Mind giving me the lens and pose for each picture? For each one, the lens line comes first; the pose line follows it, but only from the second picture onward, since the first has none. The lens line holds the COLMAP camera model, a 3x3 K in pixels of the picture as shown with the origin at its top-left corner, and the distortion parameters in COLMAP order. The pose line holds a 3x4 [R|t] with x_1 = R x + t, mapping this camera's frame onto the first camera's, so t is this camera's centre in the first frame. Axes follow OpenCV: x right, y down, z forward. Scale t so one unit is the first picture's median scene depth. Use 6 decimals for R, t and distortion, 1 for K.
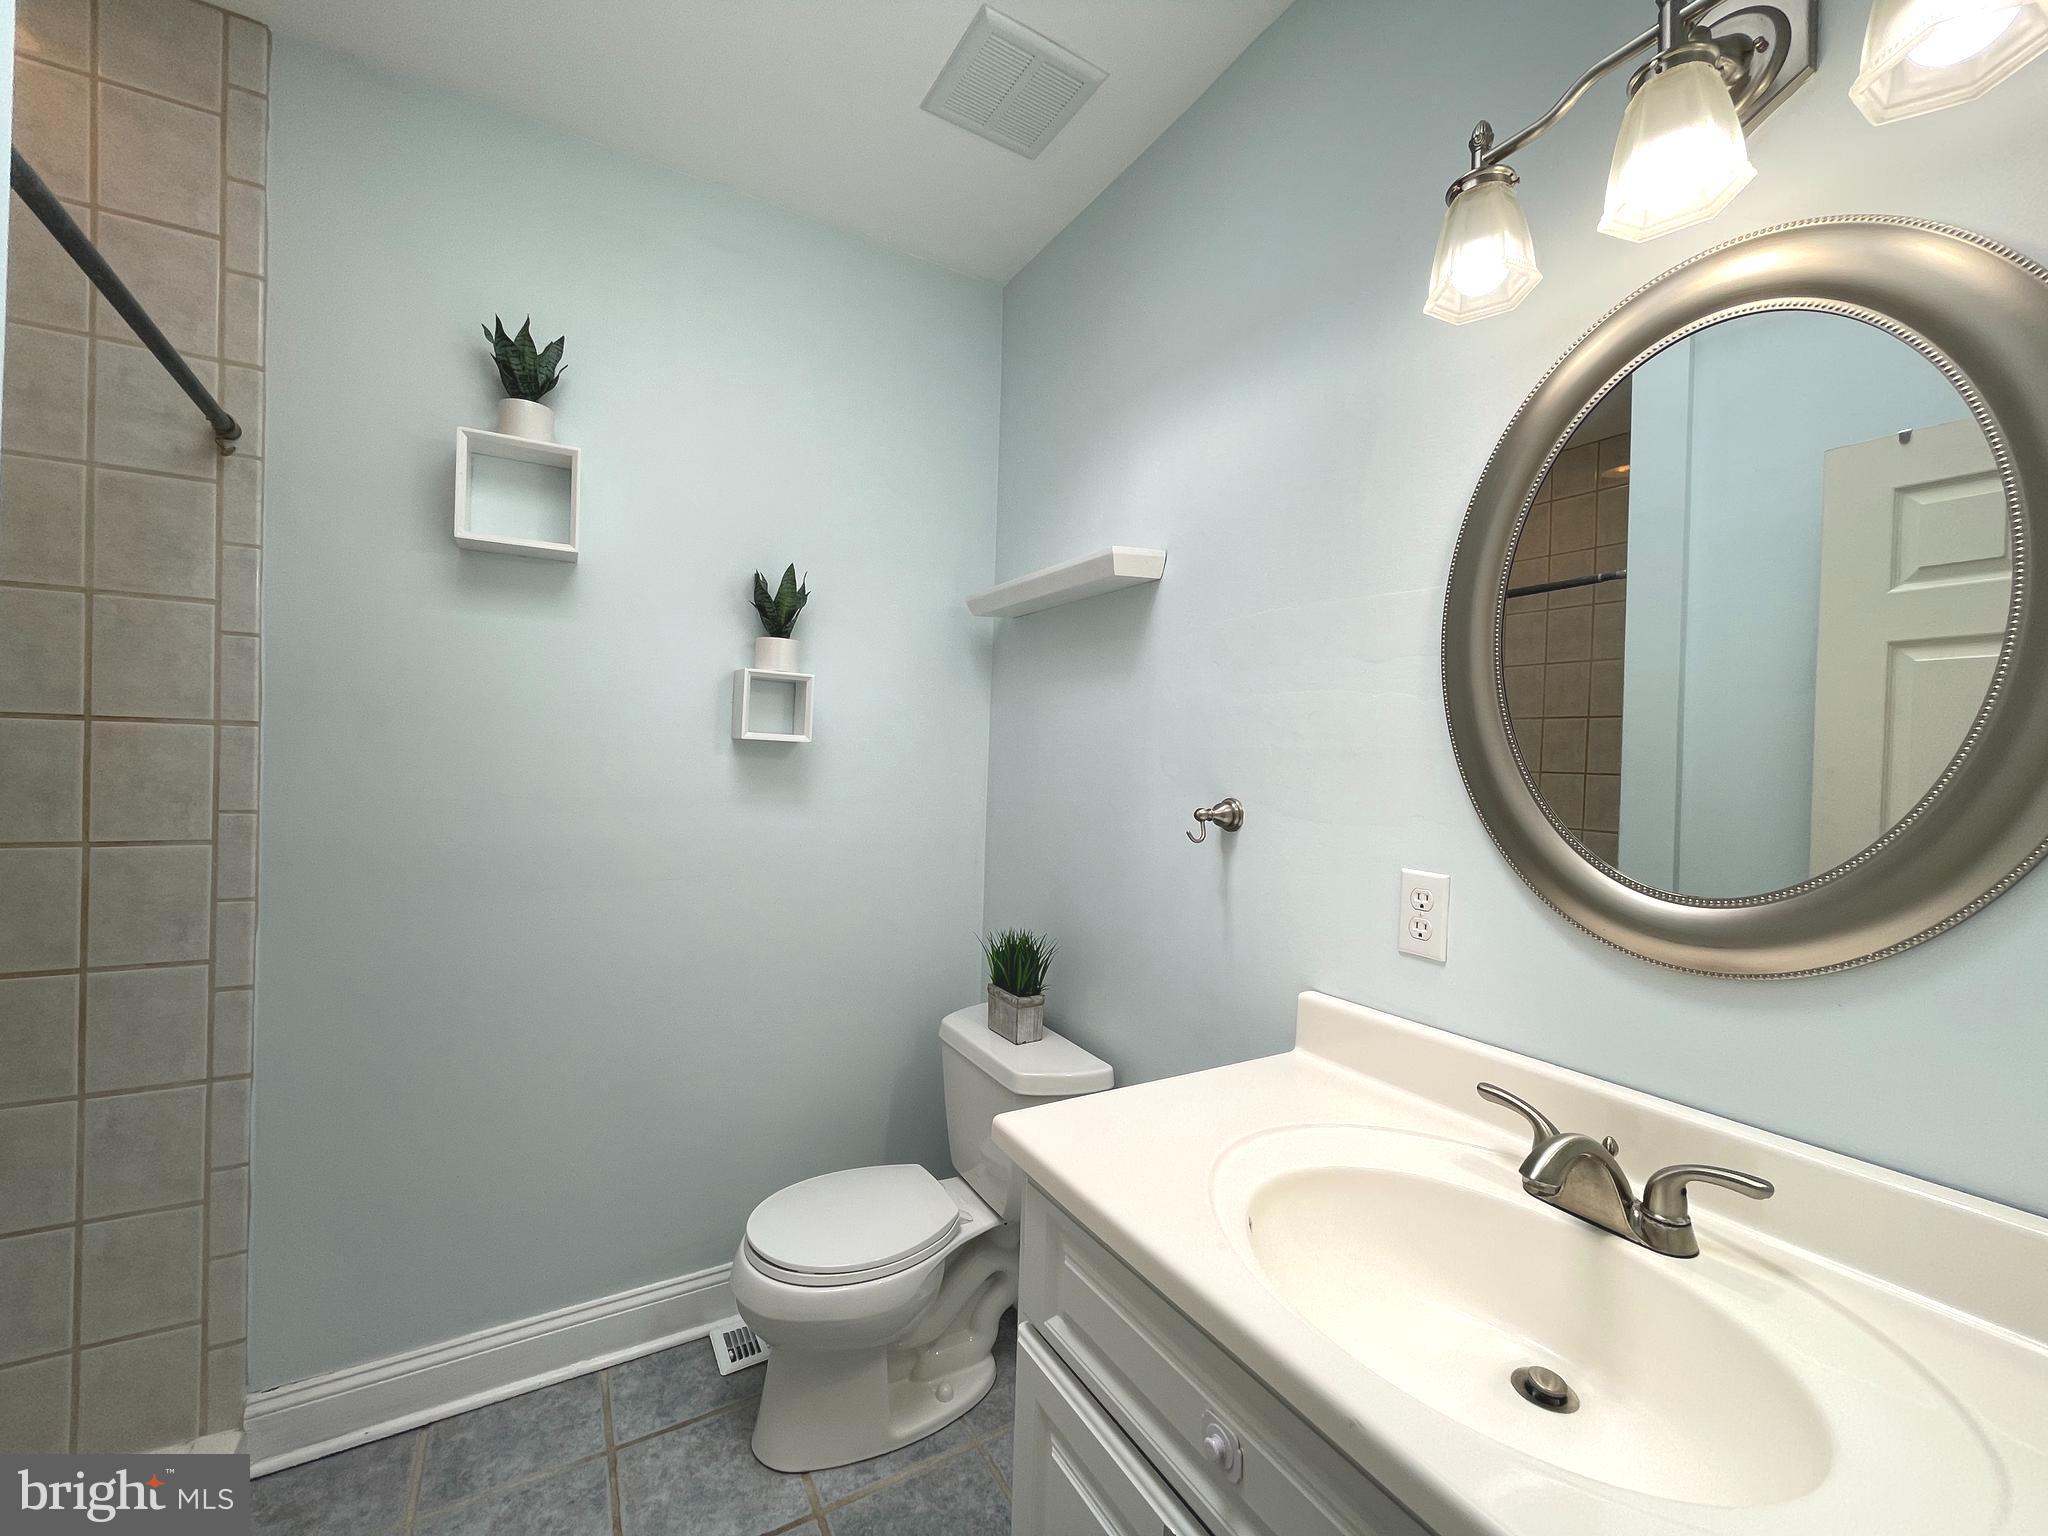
lens RADIAL K [[829.1, 0, 1030.0], [0, 829.1, 765.6], [0, 0, 1]] dist [-0.003497, 0.000941]
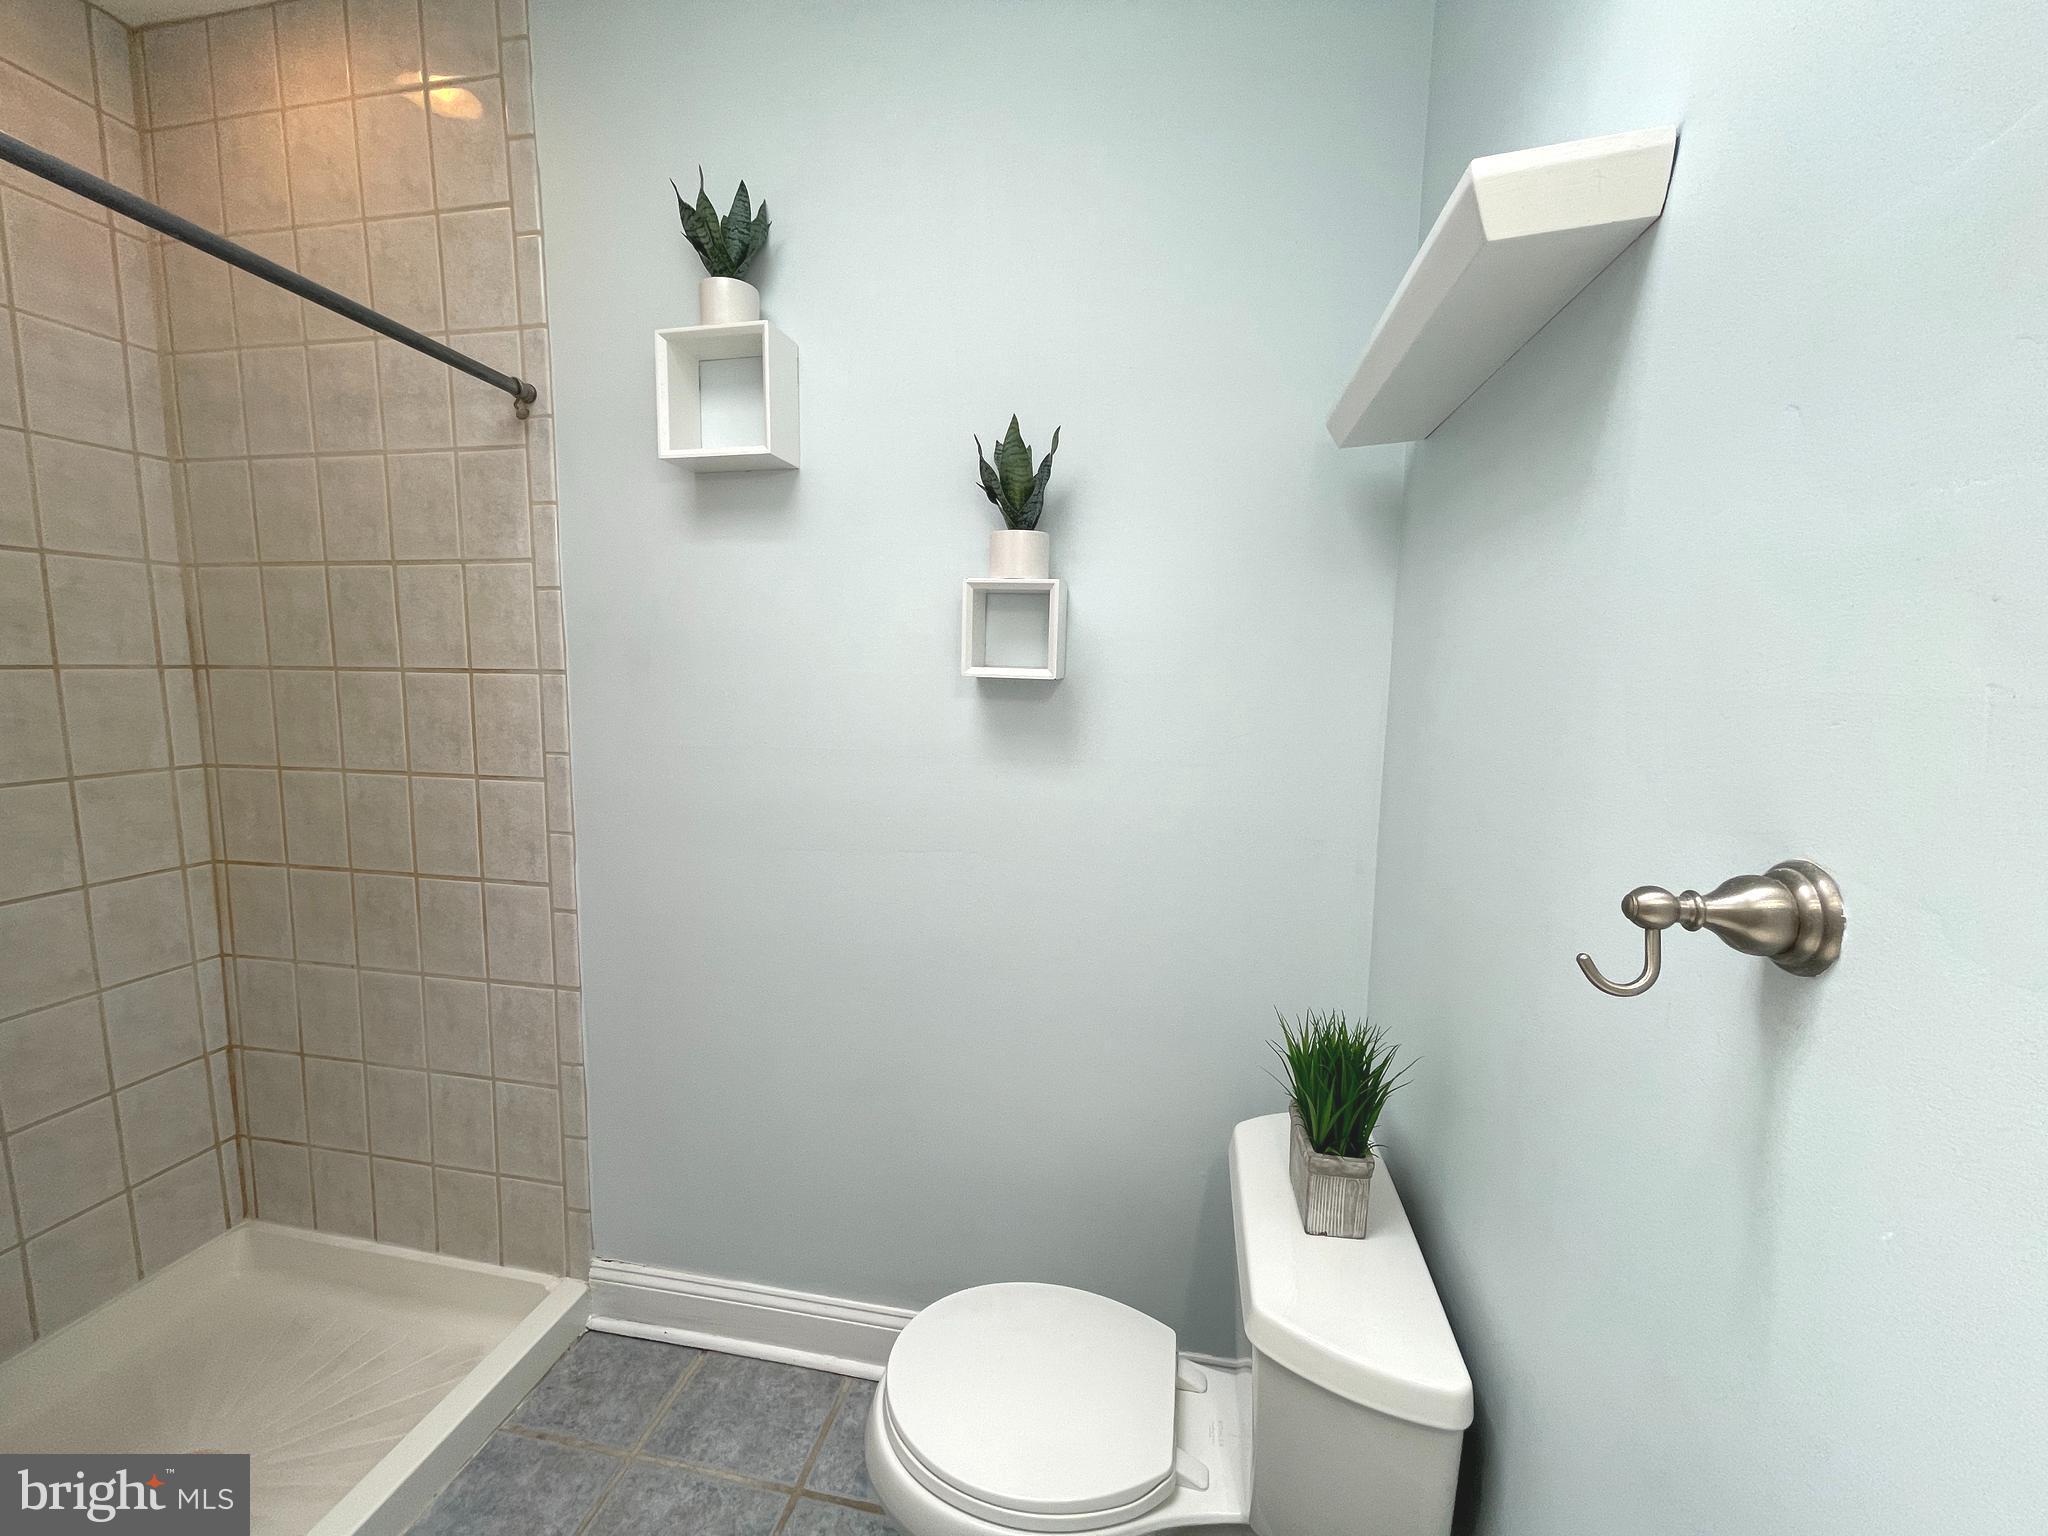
lens RADIAL K [[829.1, 0, 1016.1], [0, 829.1, 768.5], [0, 0, 1]] dist [-0.003497, 0.000941]
pose [[0.744057, 0.057416, -0.665644, 0.225678], [0.004101, 0.995889, 0.090486, -0.021000], [0.668103, -0.070057, 0.740763, 0.594656]]
